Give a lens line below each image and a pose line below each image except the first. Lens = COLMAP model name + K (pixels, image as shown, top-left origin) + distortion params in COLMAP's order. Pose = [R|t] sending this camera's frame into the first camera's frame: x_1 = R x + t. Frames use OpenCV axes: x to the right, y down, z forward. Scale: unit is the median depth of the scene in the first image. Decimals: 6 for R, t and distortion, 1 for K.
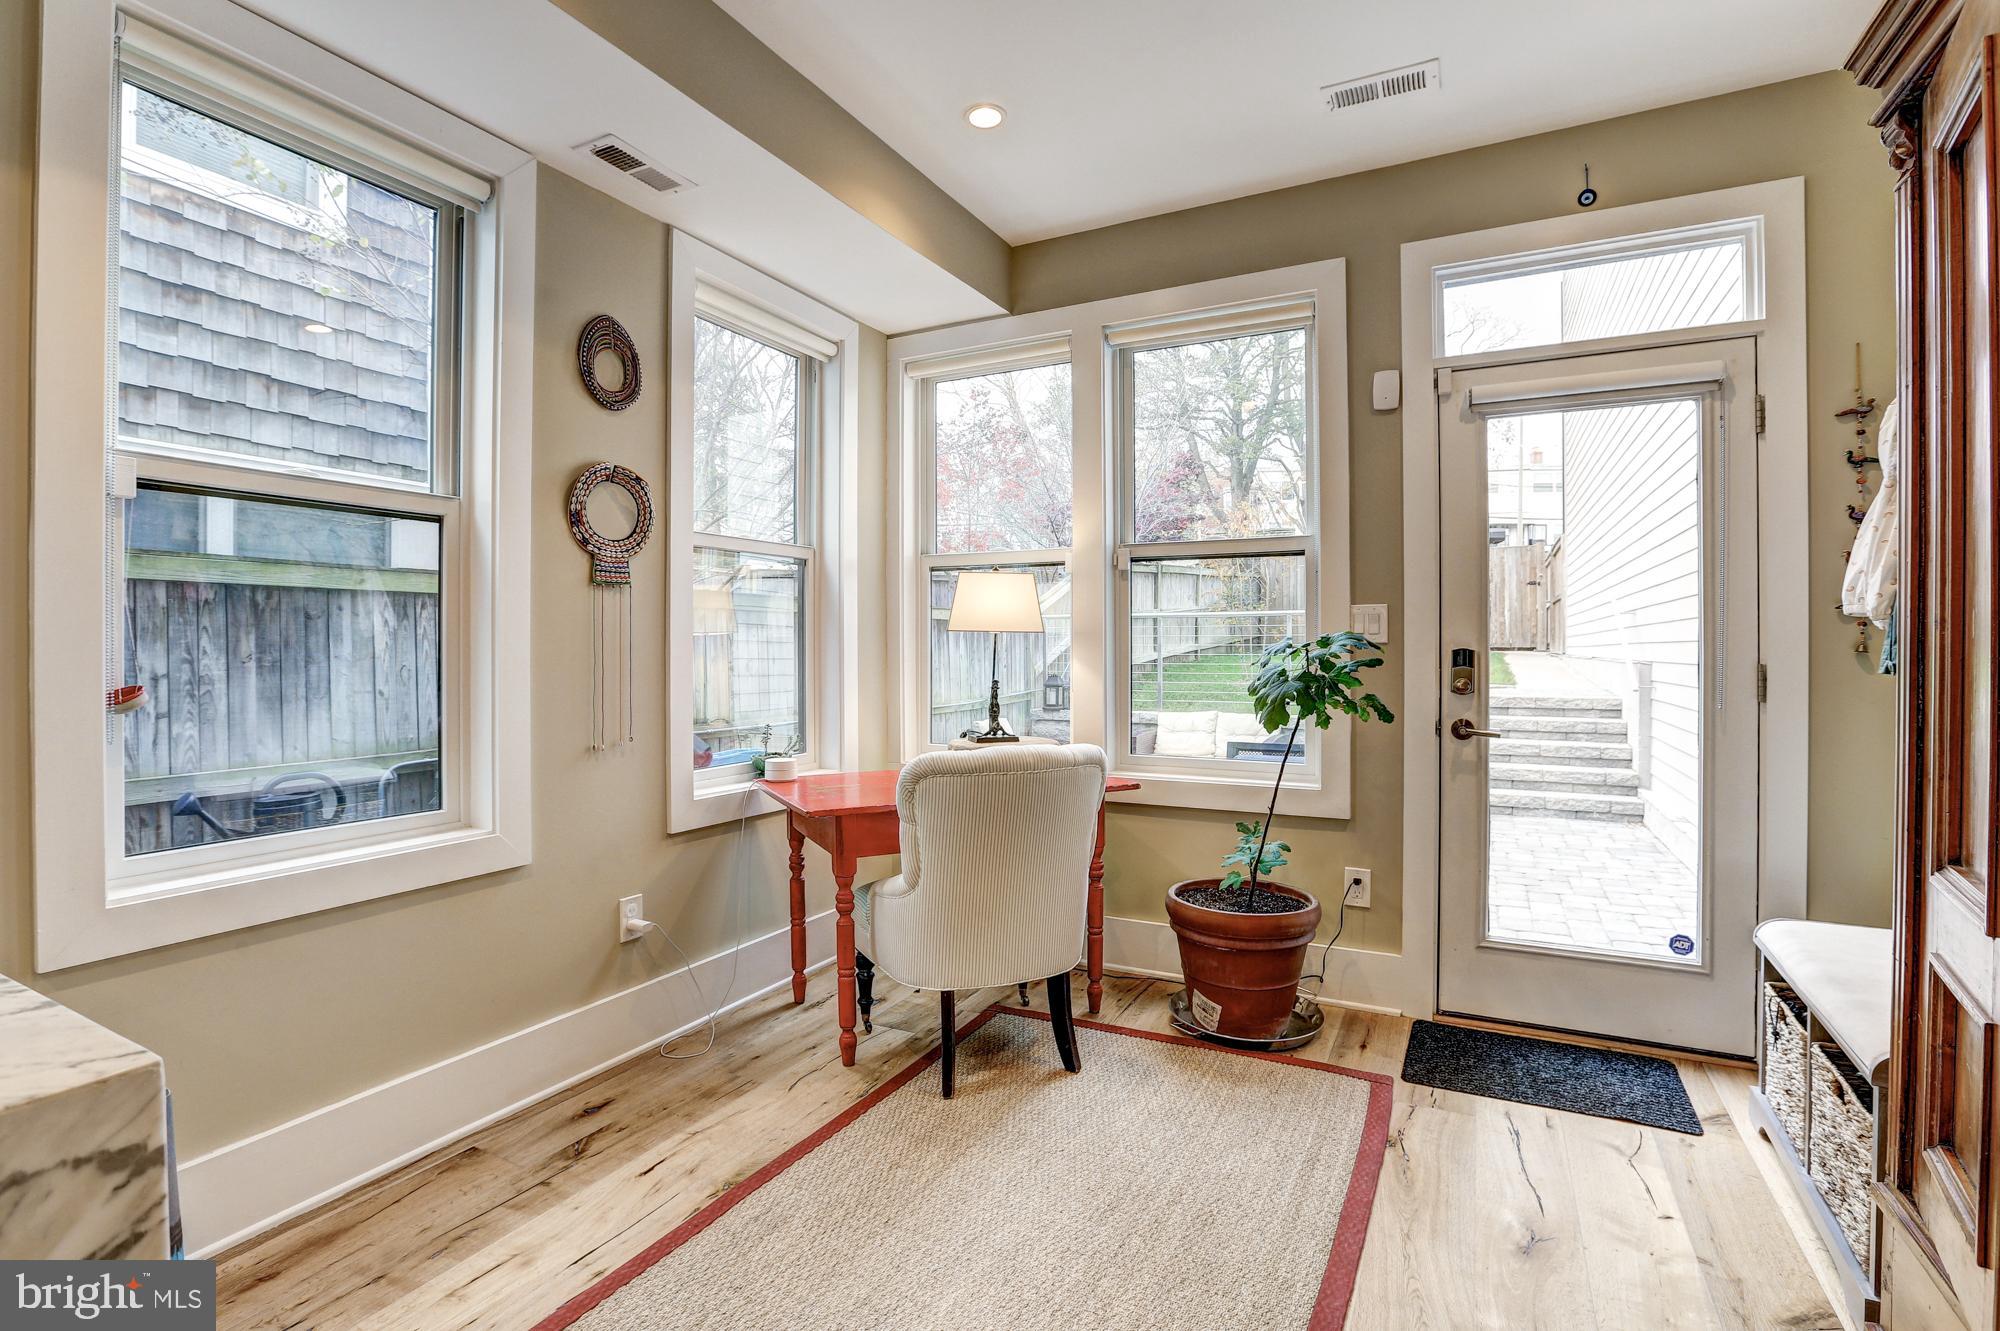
lens RADIAL K [[929.6, 0, 964.4], [0, 929.6, 651.5], [0, 0, 1]] dist [-0.046314, 0.010599]
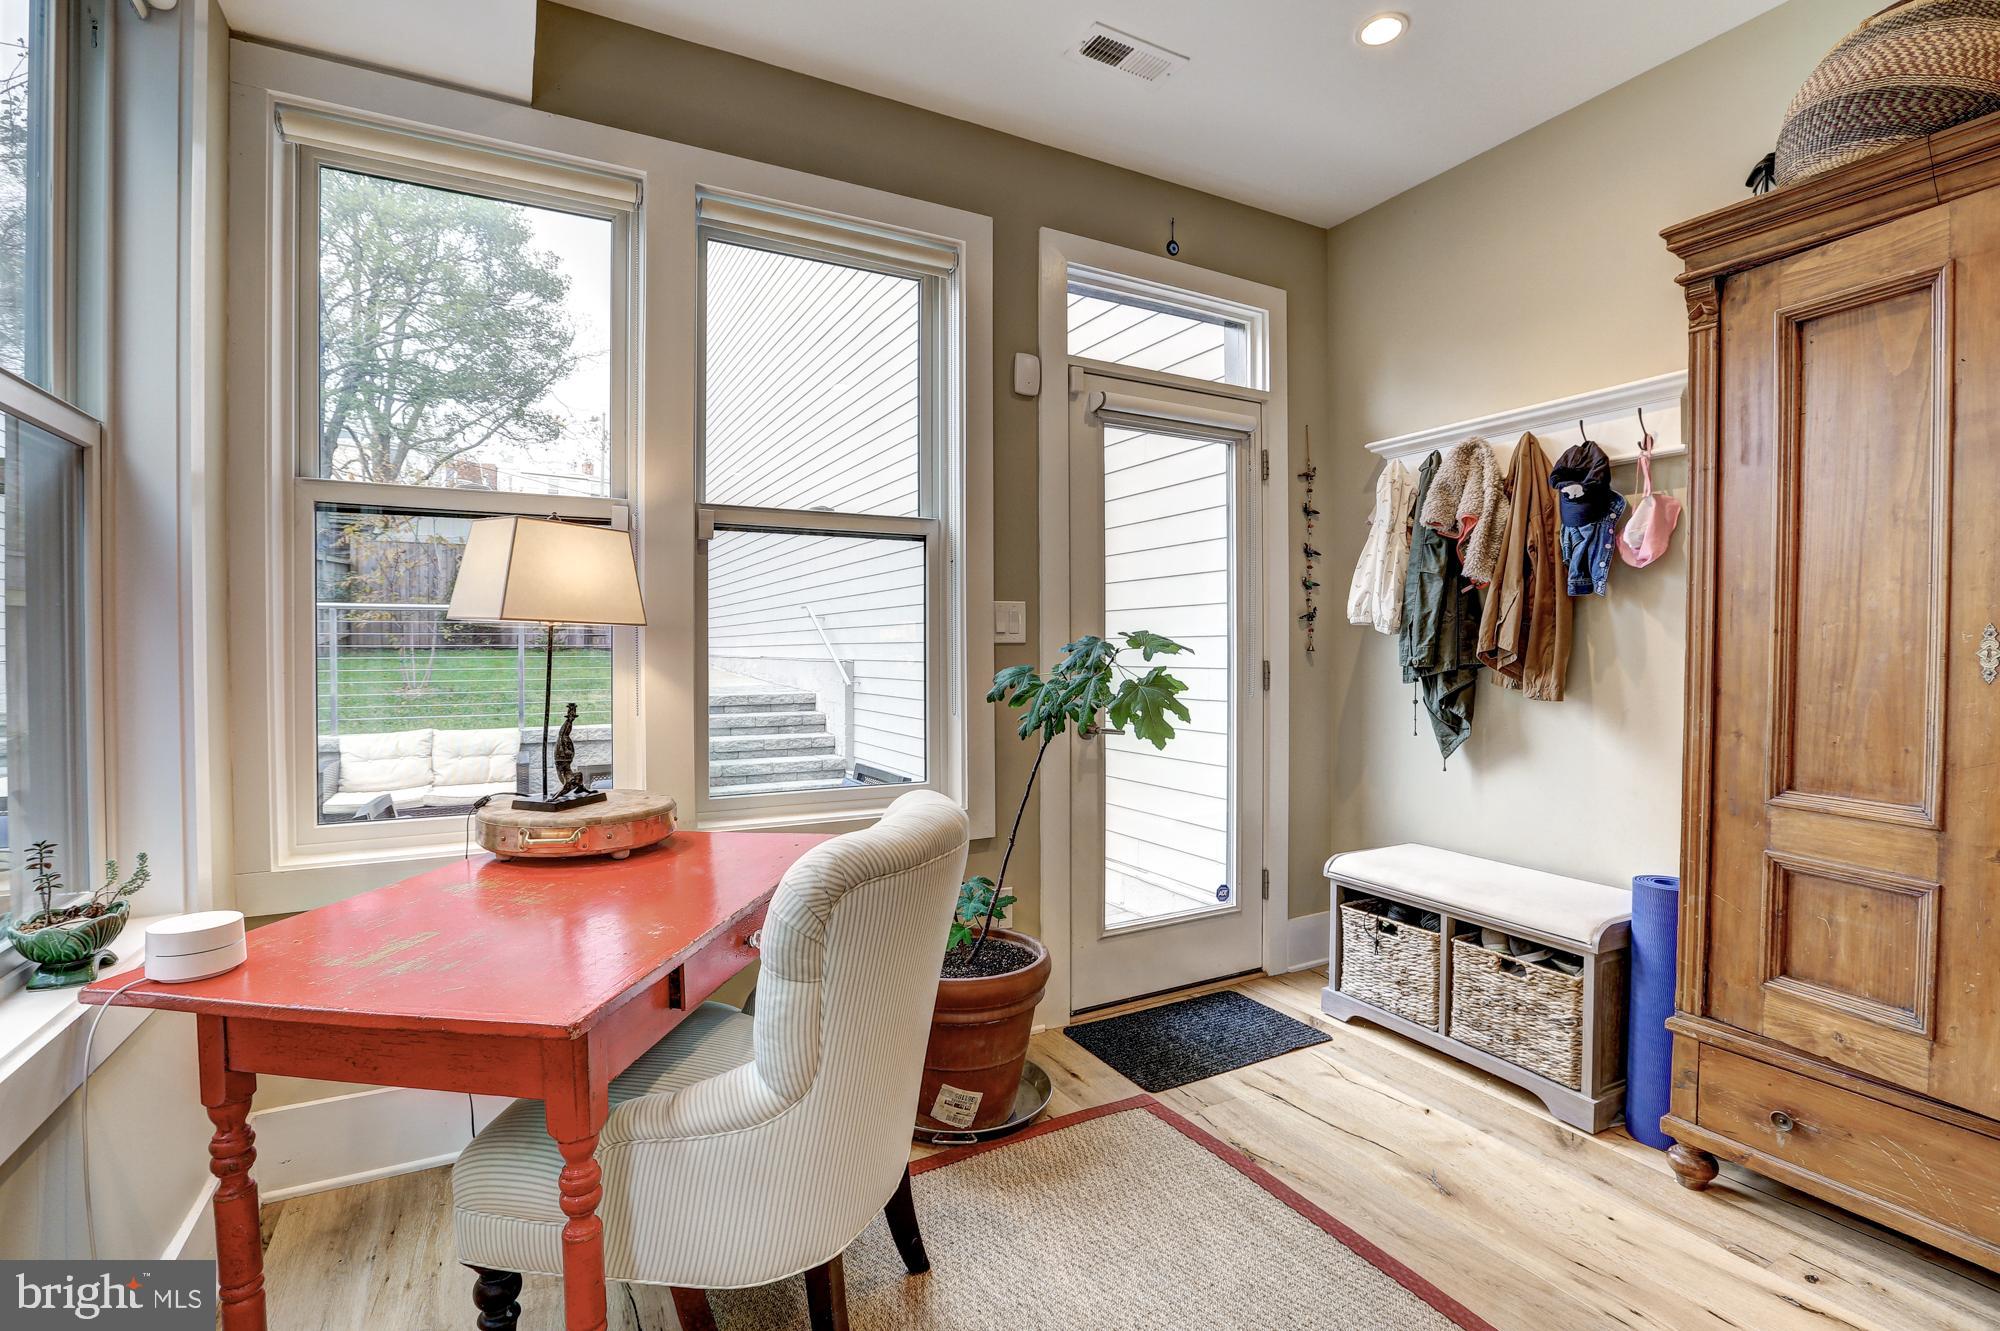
lens RADIAL K [[929.6, 0, 1006.2], [0, 929.6, 656.7], [0, 0, 1]] dist [-0.046314, 0.010599]
pose [[0.538348, -0.008161, 0.842683, -0.373313], [0.004005, 0.999967, 0.007126, -0.002091], [-0.842713, -0.000461, 0.538363, 0.530485]]
